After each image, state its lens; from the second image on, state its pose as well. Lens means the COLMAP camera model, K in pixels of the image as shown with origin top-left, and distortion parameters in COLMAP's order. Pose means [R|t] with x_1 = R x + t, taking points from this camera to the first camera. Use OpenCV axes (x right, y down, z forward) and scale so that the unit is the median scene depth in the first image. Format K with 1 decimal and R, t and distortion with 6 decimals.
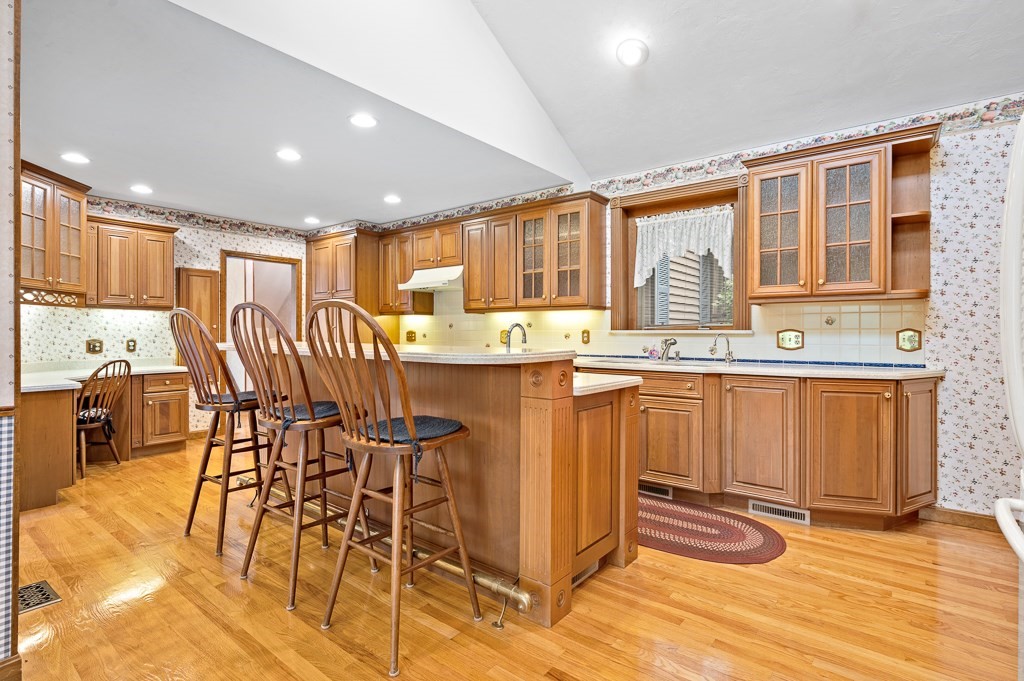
lens RADIAL K [[506.8, 0, 517.2], [0, 506.8, 332.8], [0, 0, 1]] dist [0.003506, 0.002482]
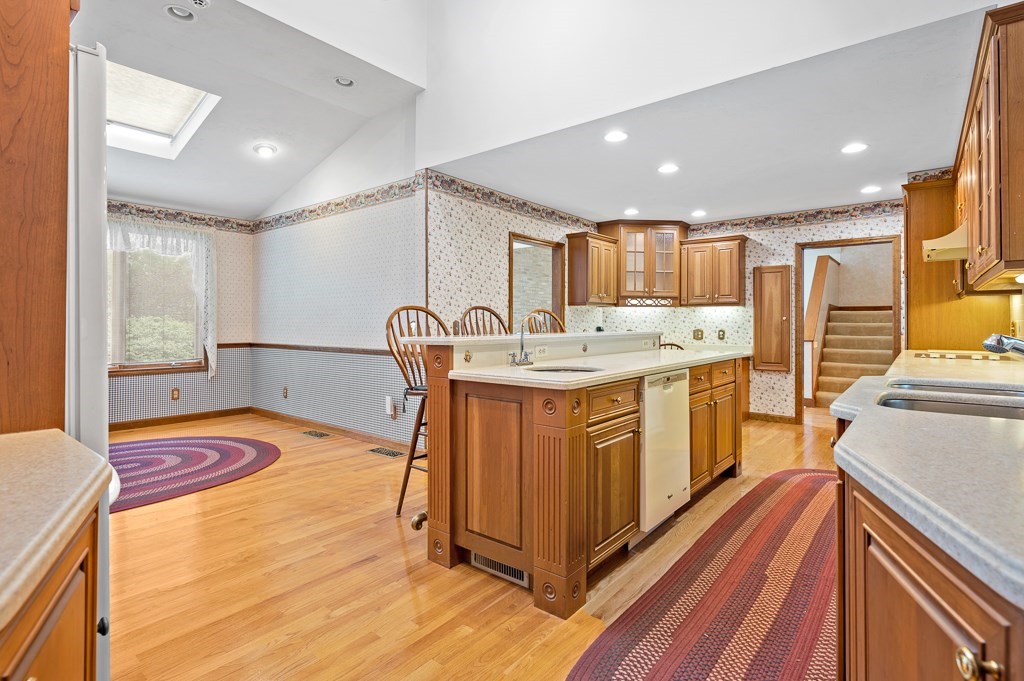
lens RADIAL K [[506.8, 0, 498.1], [0, 506.8, 322.8], [0, 0, 1]] dist [0.003506, 0.002482]
pose [[-0.027376, -0.004256, -0.999616, 0.560253], [-0.001441, 0.999990, -0.004218, 0.002198], [0.999624, 0.001325, -0.027382, 0.516963]]
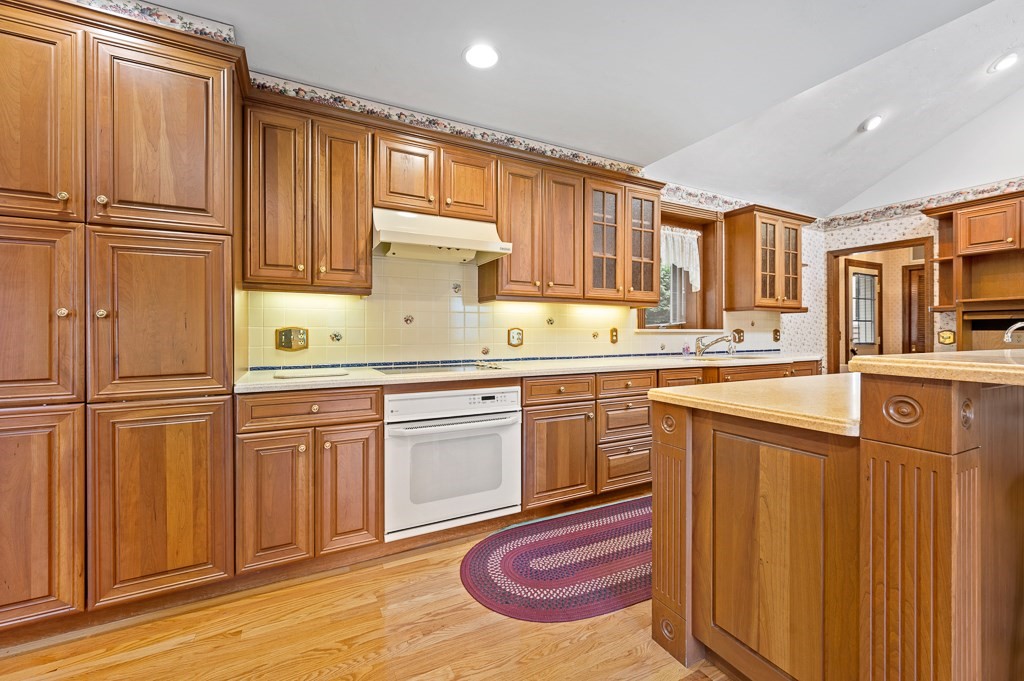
lens RADIAL K [[411.2, 0, 491.8], [0, 411.2, 327.9], [0, 0, 1]] dist [0.003991, 0.000193]
pose [[0.418272, 0.008569, 0.908281, -0.632199], [0.002766, 0.999939, -0.010707, 0.001036], [-0.908318, 0.006991, 0.418223, 0.882235]]
